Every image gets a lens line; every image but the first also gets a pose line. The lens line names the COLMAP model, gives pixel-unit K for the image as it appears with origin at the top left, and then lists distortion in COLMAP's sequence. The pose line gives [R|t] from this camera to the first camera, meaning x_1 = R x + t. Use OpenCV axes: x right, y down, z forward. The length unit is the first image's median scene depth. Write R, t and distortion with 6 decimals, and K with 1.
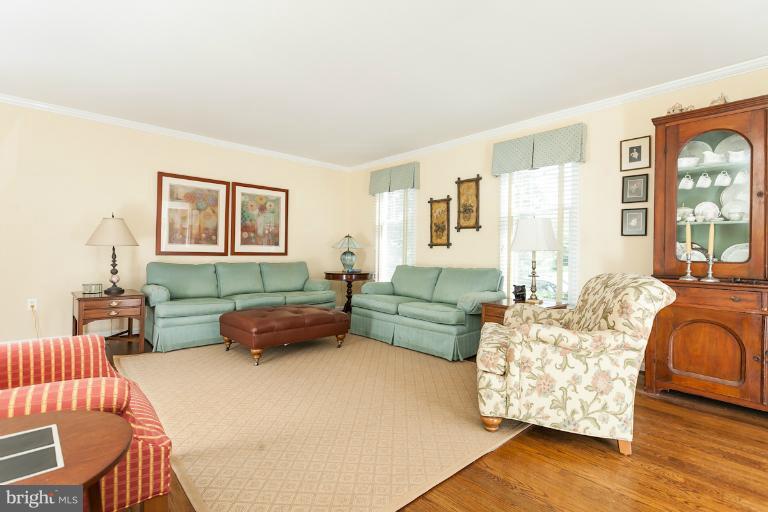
lens RADIAL K [[359.3, 0, 383.9], [0, 359.3, 256.0], [0, 0, 1]] dist [-0.002902, -0.000079]
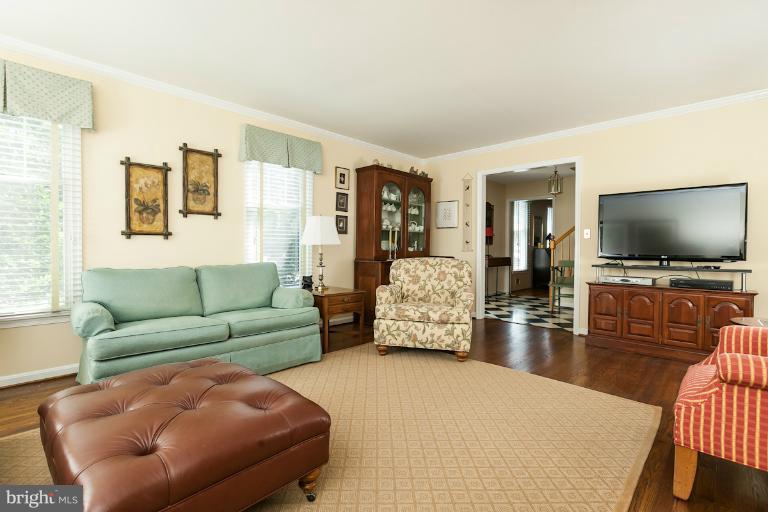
lens RADIAL K [[359.3, 0, 384.8], [0, 359.3, 256.2], [0, 0, 1]] dist [-0.002902, -0.000079]
pose [[-0.057530, -0.032596, 0.997811, -0.555555], [0.006954, 0.999430, 0.033050, -0.009063], [-0.998320, 0.008840, -0.057271, 0.640665]]
